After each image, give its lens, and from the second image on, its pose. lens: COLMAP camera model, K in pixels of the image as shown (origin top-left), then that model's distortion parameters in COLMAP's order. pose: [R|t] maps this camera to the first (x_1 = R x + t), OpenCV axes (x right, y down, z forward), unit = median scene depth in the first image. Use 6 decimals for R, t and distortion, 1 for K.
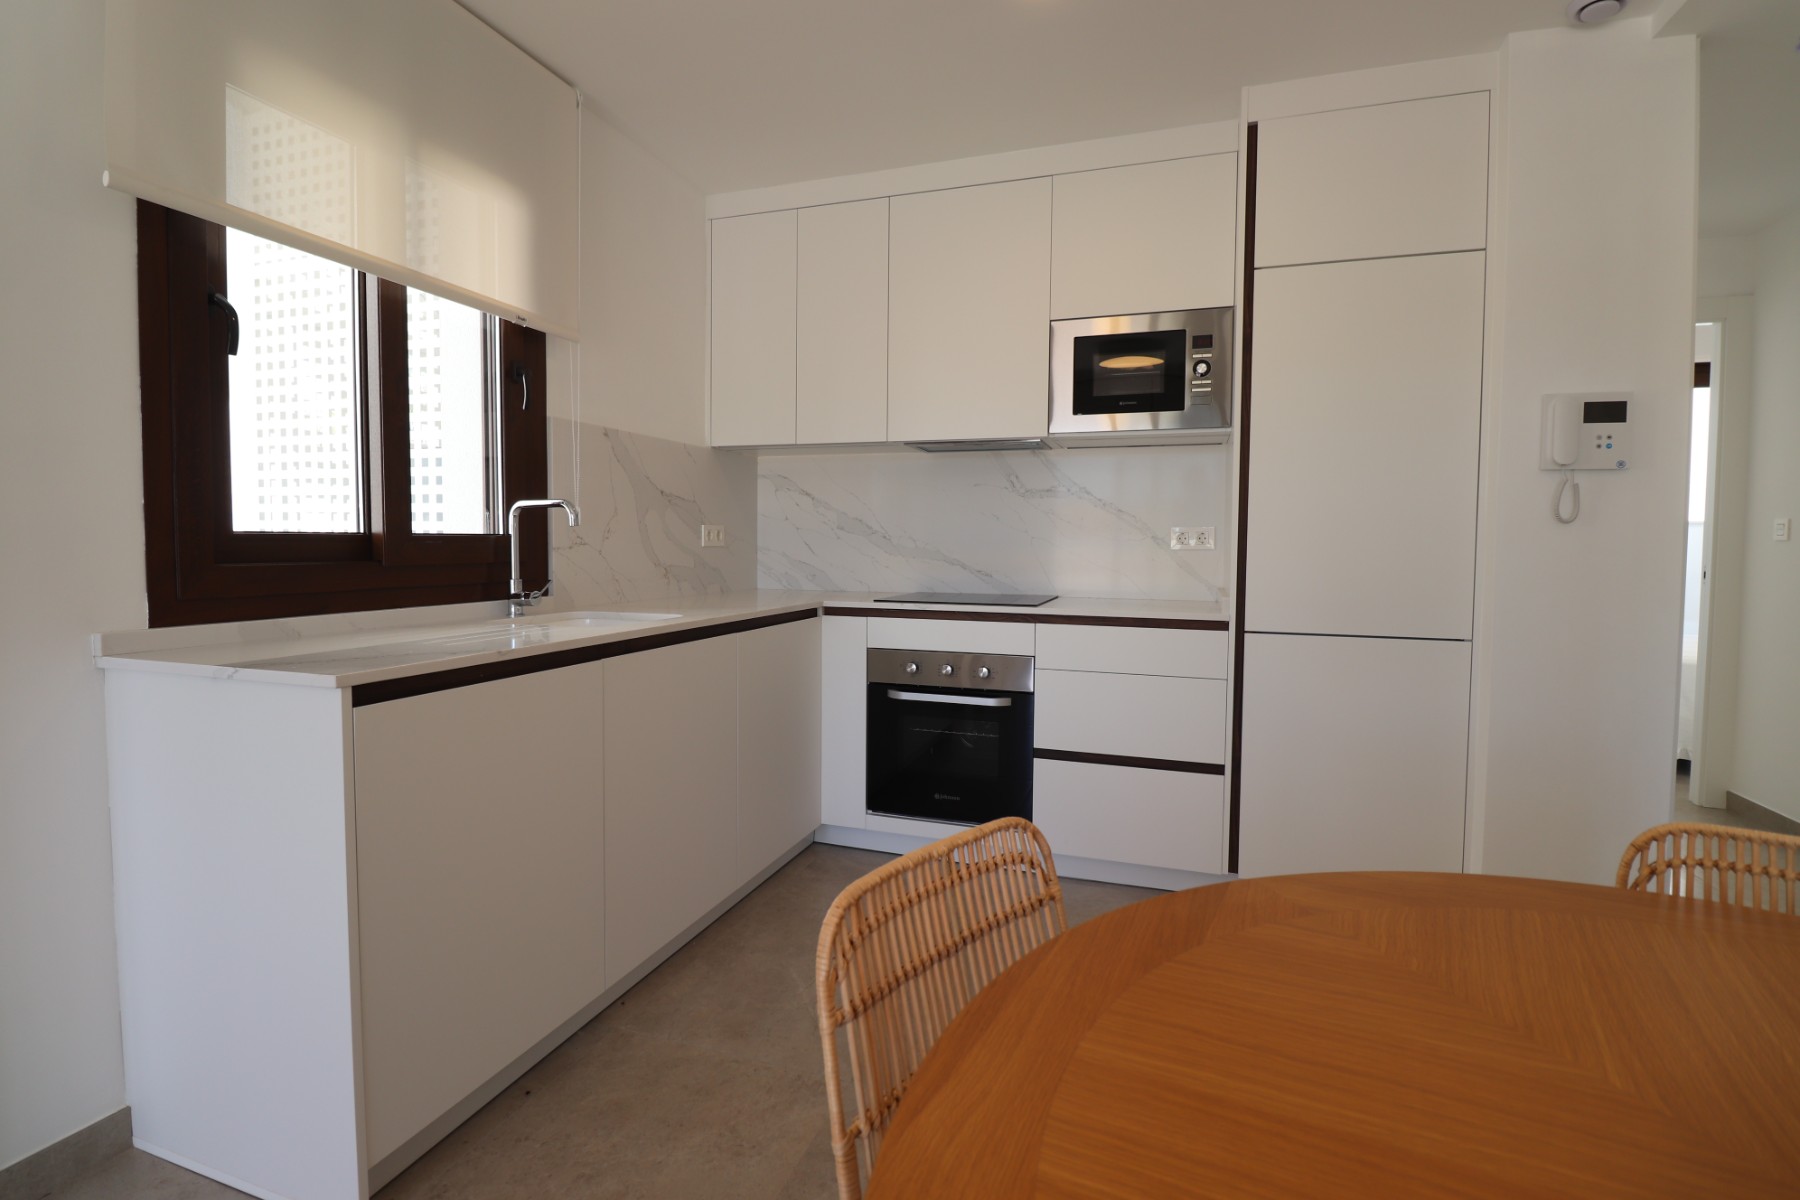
lens RADIAL K [[834.9, 0, 900.0], [0, 834.9, 581.2], [0, 0, 1]] dist [-0.004551, -0.010640]
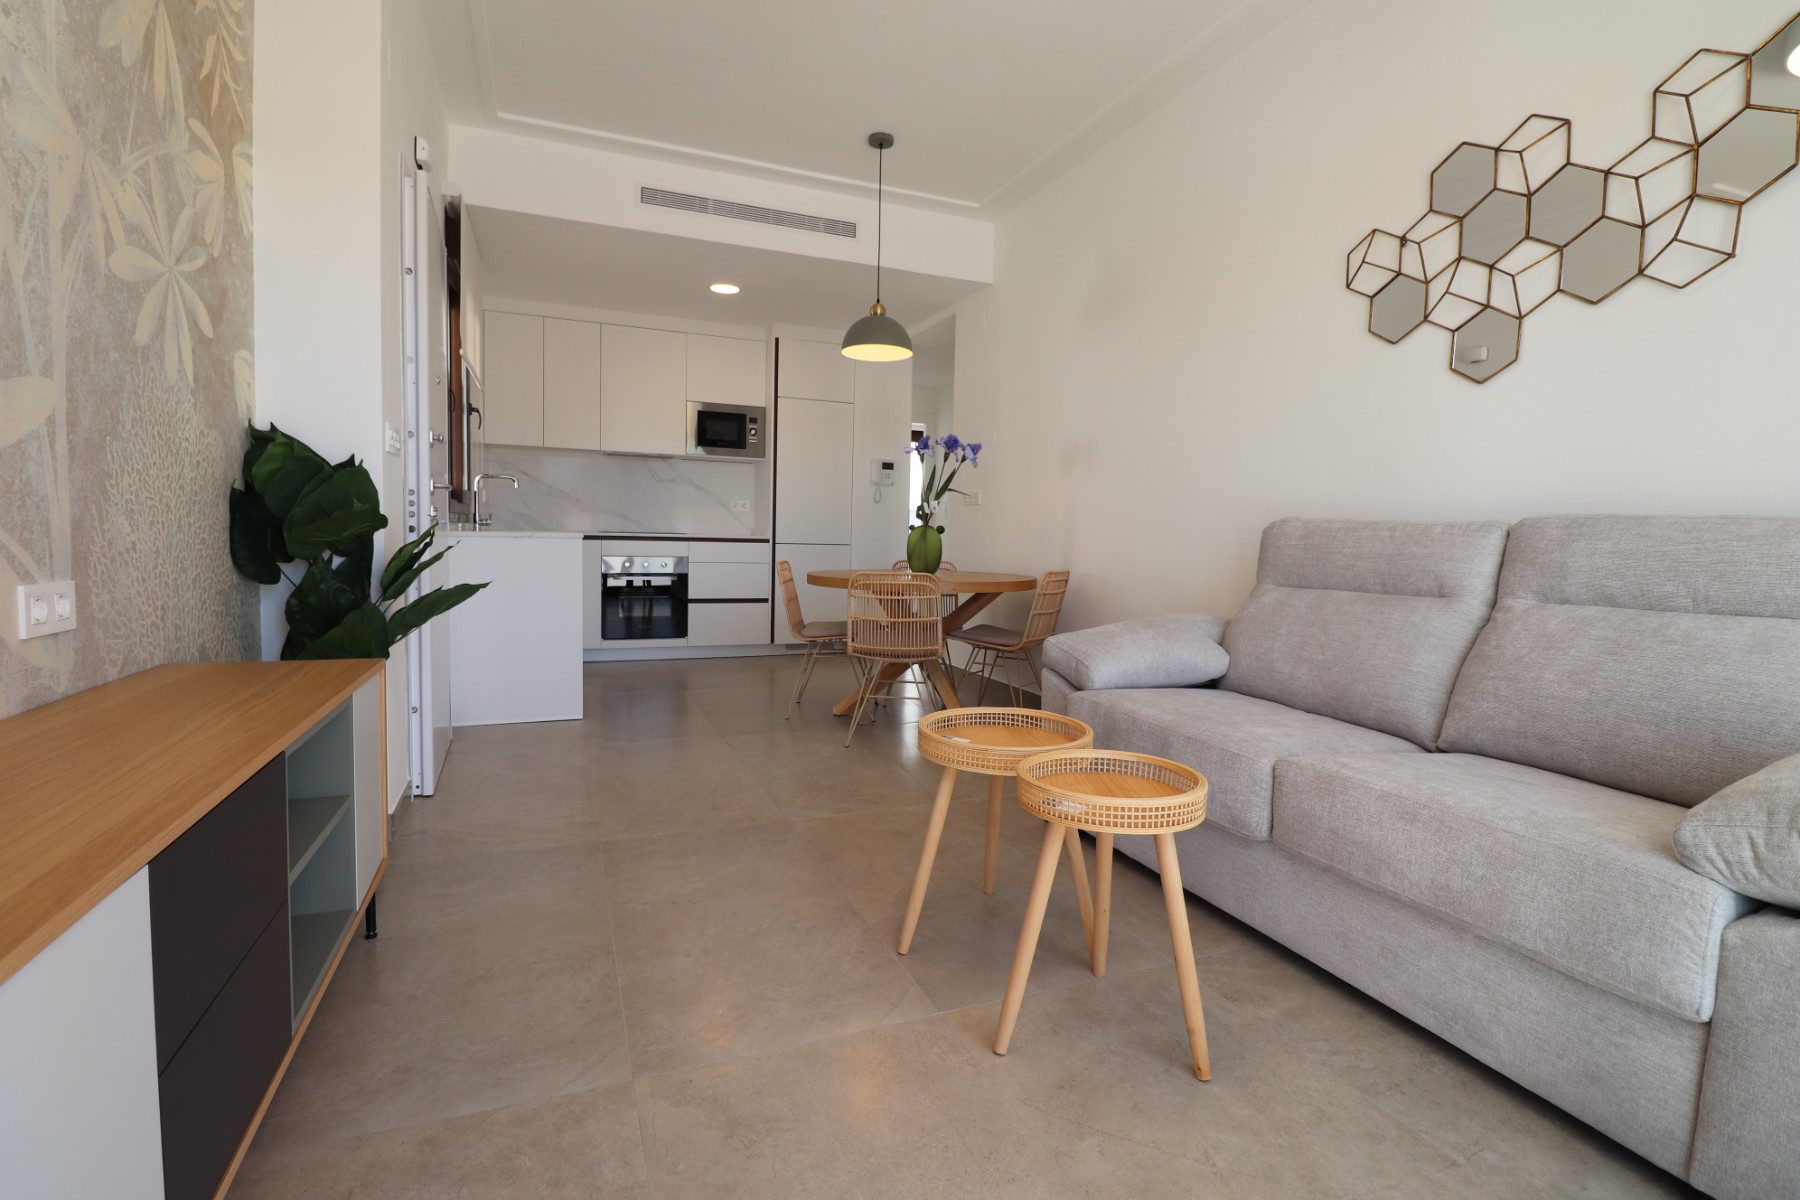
lens RADIAL K [[834.9, 0, 902.7], [0, 834.9, 588.6], [0, 0, 1]] dist [-0.004551, -0.010640]
pose [[0.752956, -0.031913, 0.657297, -0.865690], [0.012540, 0.999338, 0.034154, 0.106983], [-0.657951, -0.017474, 0.752858, -1.031186]]
